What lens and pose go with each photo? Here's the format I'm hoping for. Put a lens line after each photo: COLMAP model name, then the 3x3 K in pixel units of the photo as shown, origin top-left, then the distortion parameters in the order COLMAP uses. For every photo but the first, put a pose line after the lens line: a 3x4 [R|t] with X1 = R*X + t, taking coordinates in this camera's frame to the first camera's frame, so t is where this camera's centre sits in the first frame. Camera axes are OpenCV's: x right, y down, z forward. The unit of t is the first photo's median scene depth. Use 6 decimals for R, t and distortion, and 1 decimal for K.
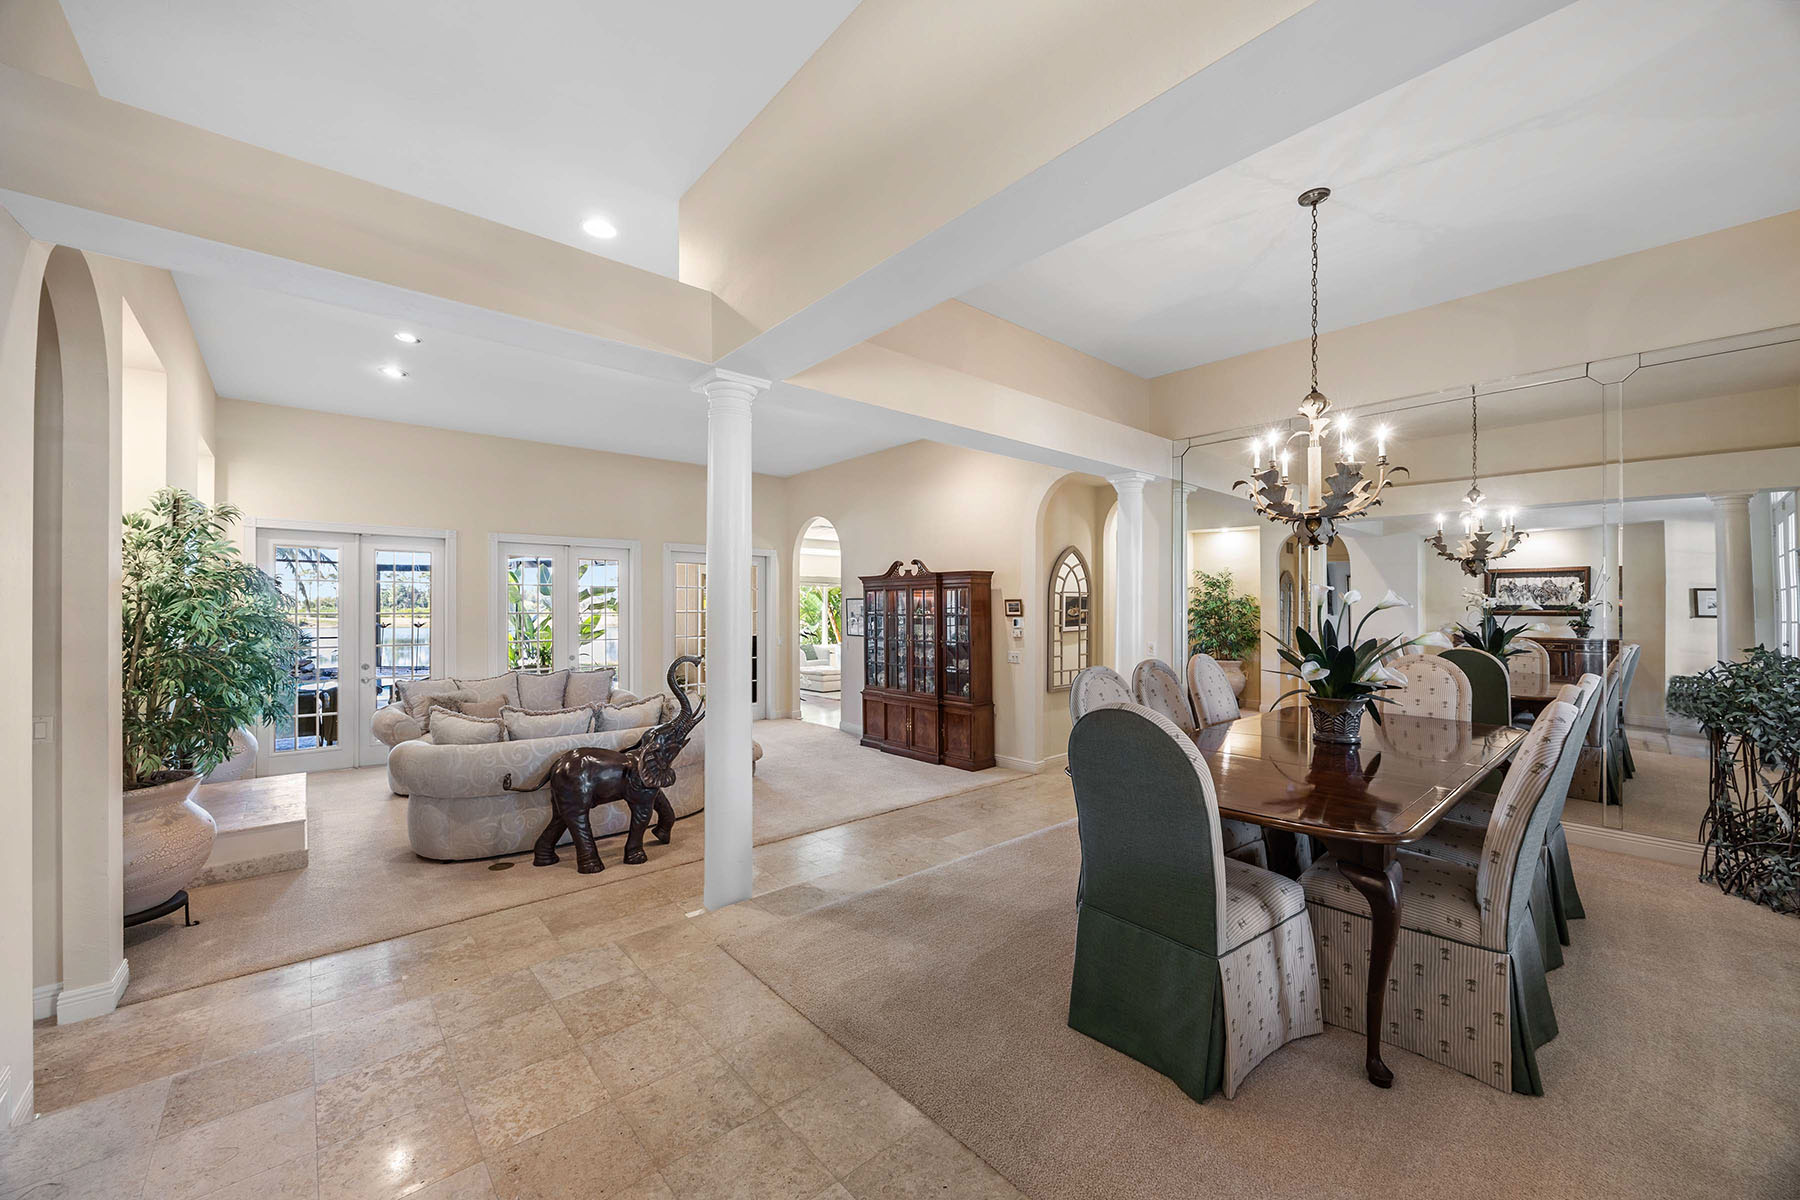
lens RADIAL K [[685.4, 0, 912.5], [0, 685.4, 610.5], [0, 0, 1]] dist [-0.001997, -0.000394]
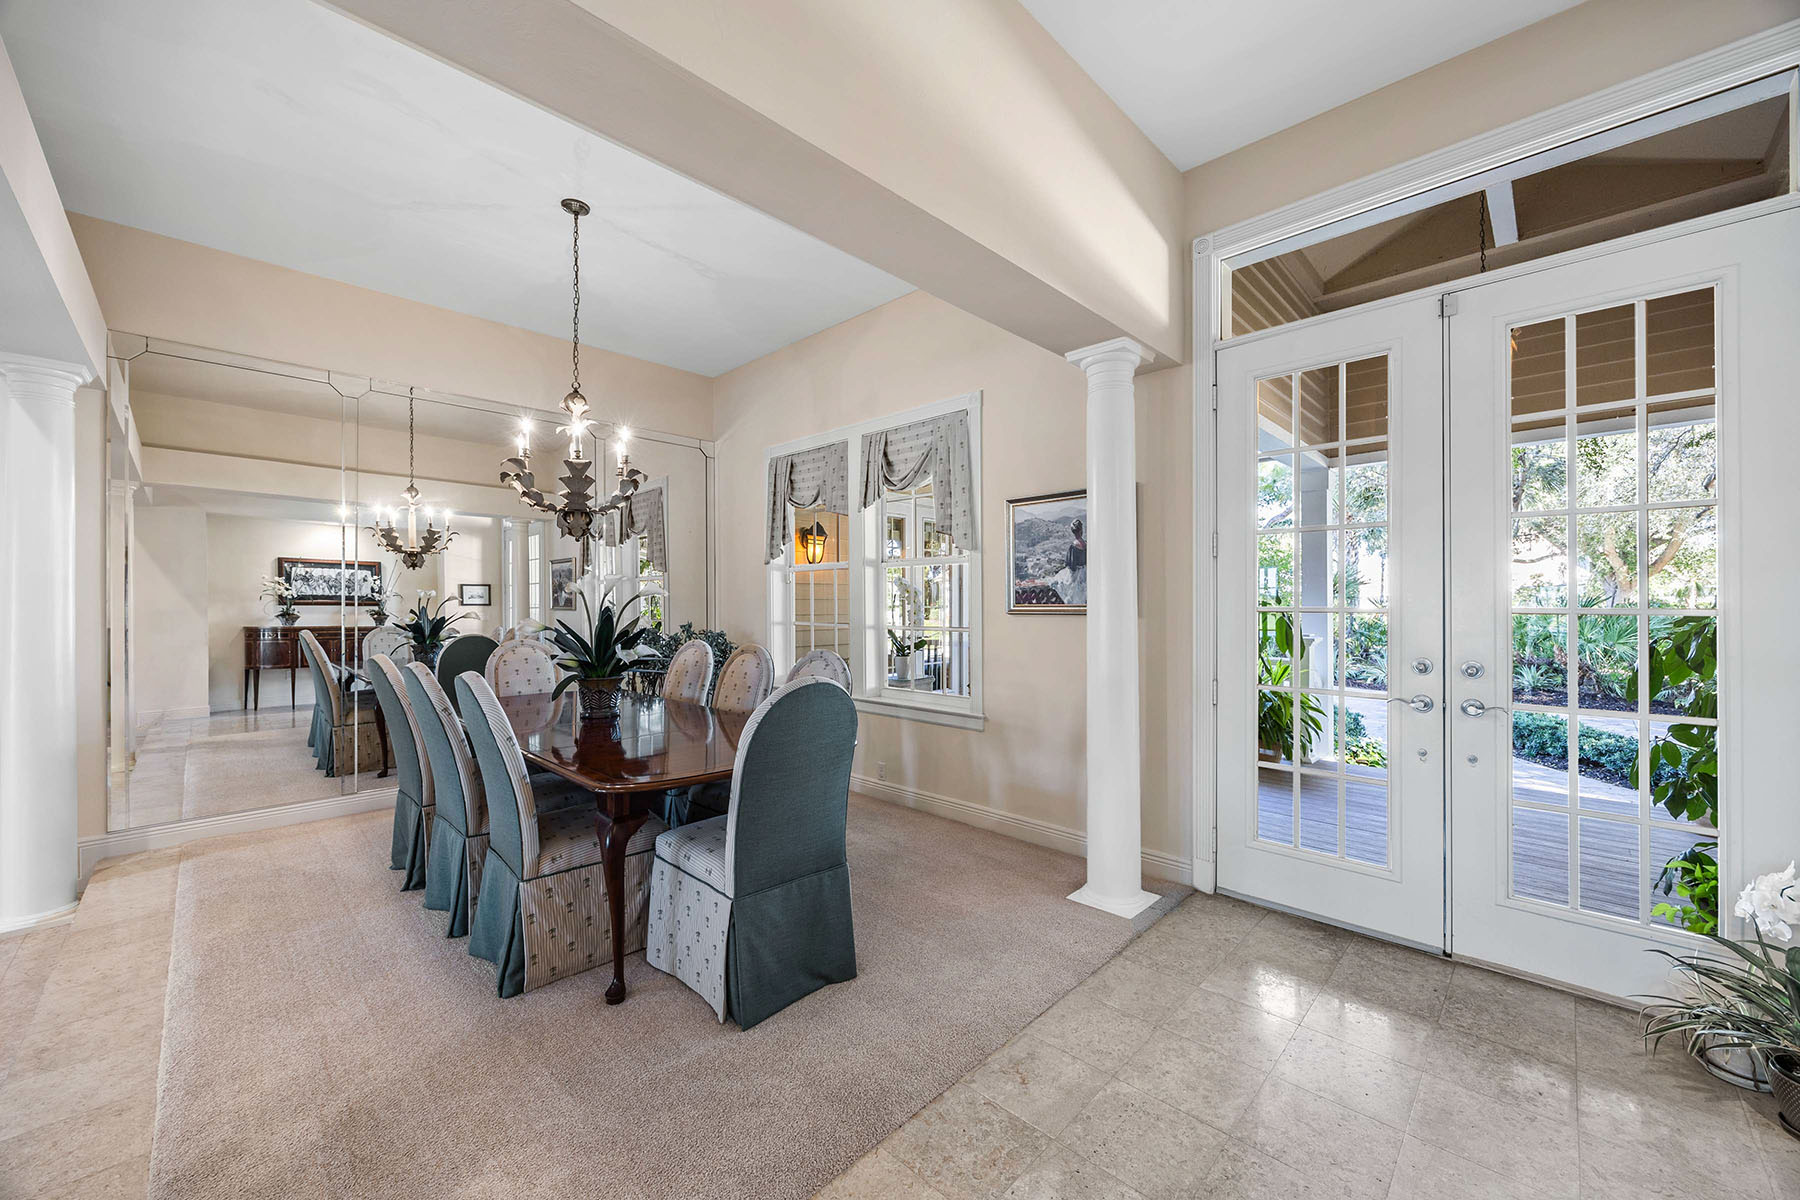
lens RADIAL K [[685.4, 0, 911.6], [0, 685.4, 599.8], [0, 0, 1]] dist [-0.001997, -0.000394]
pose [[-0.089976, 0.006715, 0.995921, -0.202523], [-0.001770, 0.999975, -0.006902, 0.004843], [-0.995942, -0.002384, -0.089962, 0.236304]]
